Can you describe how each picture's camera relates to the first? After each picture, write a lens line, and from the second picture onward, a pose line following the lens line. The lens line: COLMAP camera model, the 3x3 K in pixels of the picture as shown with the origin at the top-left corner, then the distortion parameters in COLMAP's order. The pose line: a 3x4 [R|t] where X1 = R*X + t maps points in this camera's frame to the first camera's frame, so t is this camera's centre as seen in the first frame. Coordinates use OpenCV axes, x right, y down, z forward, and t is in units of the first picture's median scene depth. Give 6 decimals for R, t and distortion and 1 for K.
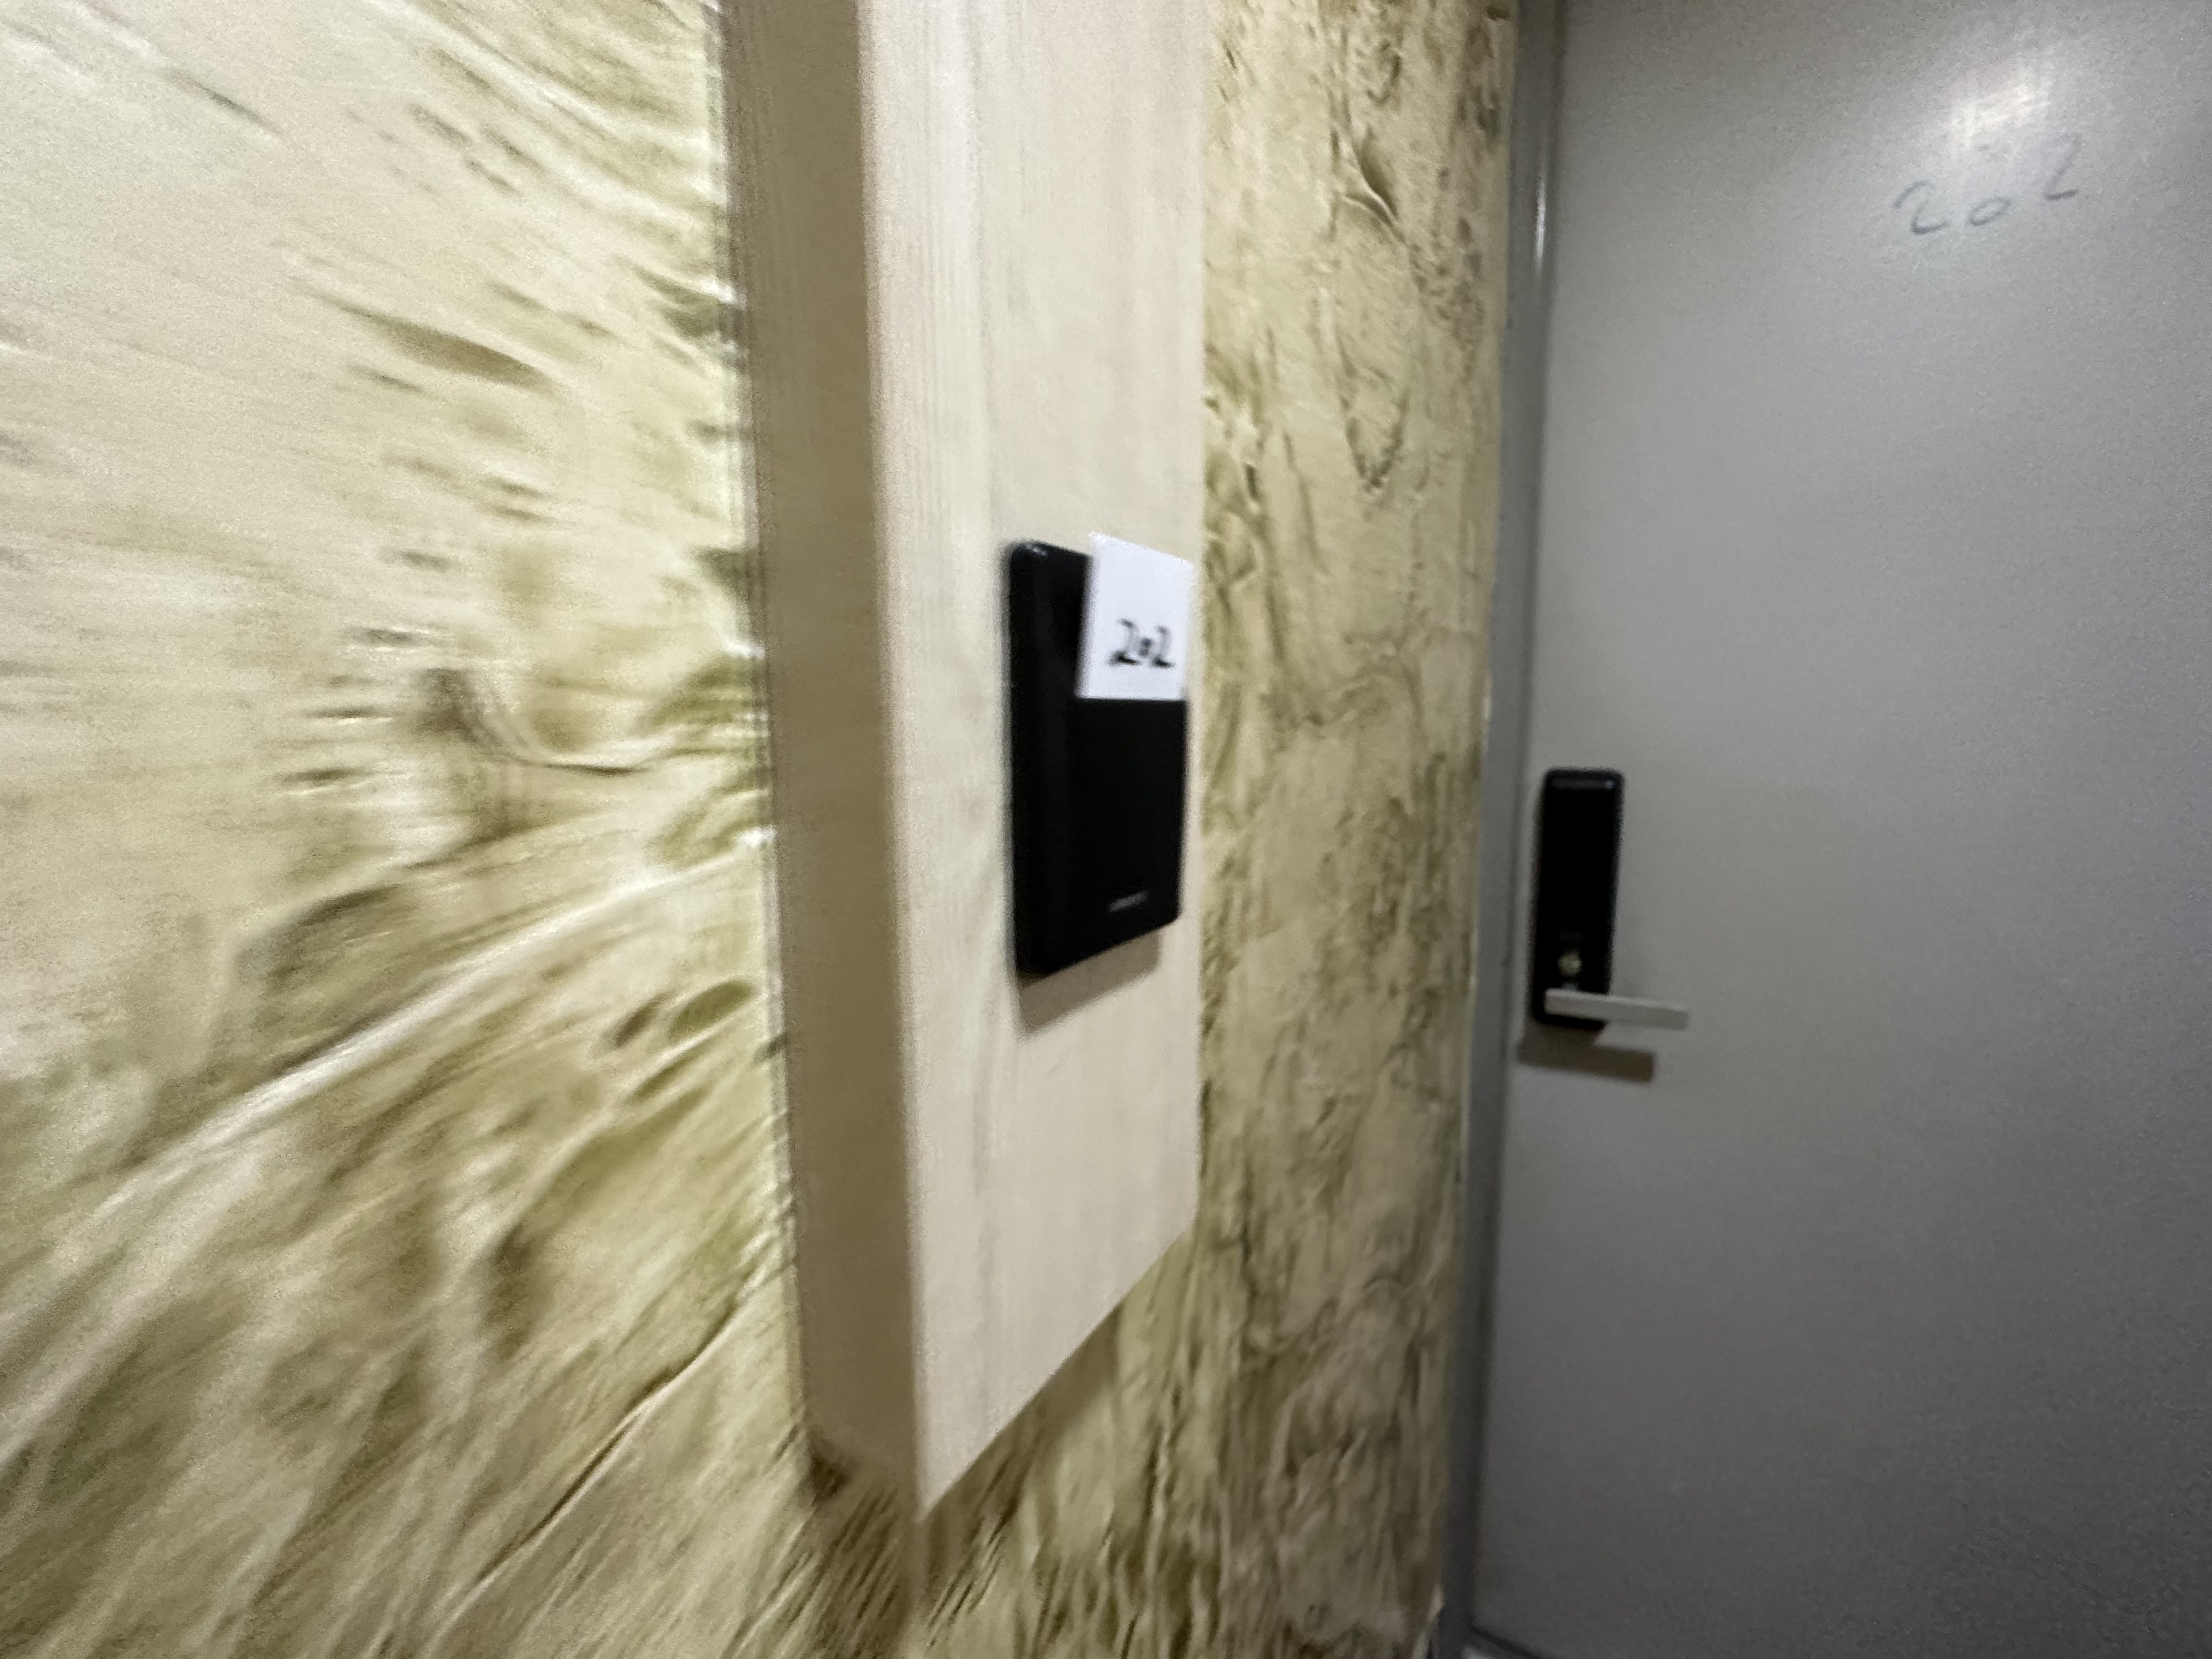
lens RADIAL K [[880.5, 0, 1106.0], [0, 880.5, 829.5], [0, 0, 1]] dist [-0.001348, -0.000418]
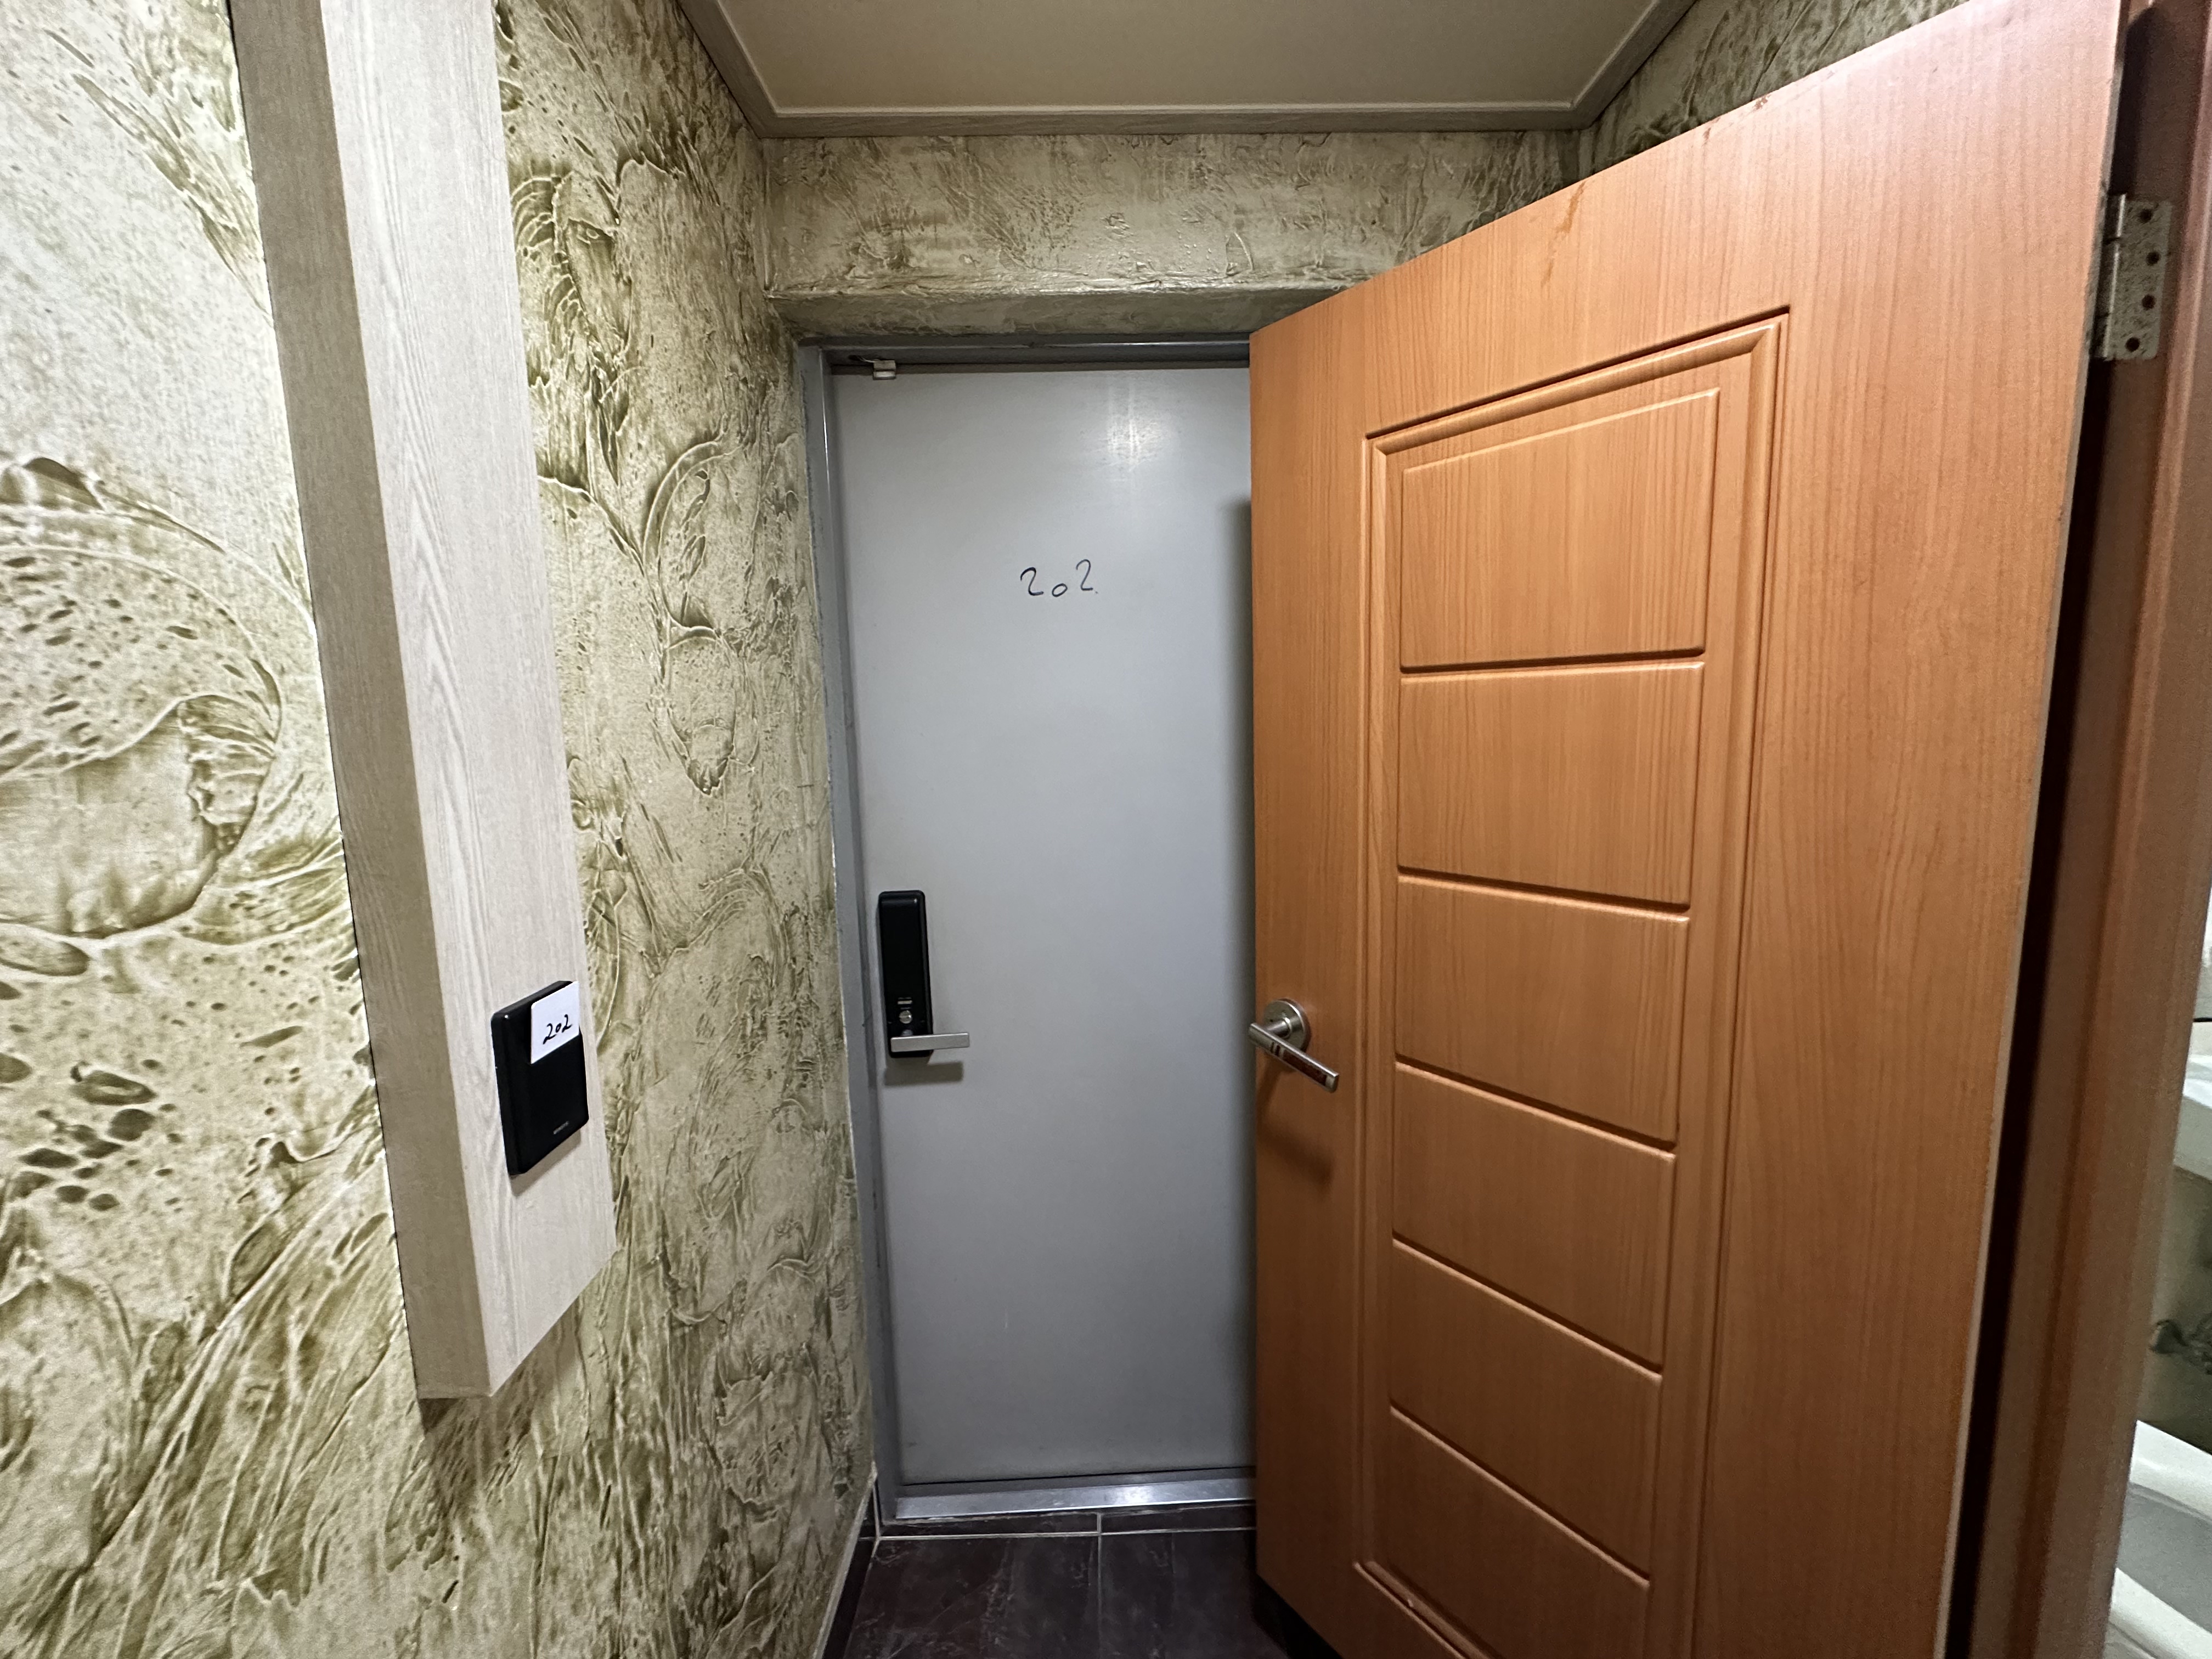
lens RADIAL K [[879.8, 0, 1106.0], [0, 879.8, 829.5], [0, 0, 1]] dist [-0.013787, 0.002883]
pose [[0.832990, -0.082561, 0.547093, 0.013253], [0.087045, 0.996046, 0.017779, -0.349989], [-0.546398, 0.032812, 0.836883, -0.998443]]
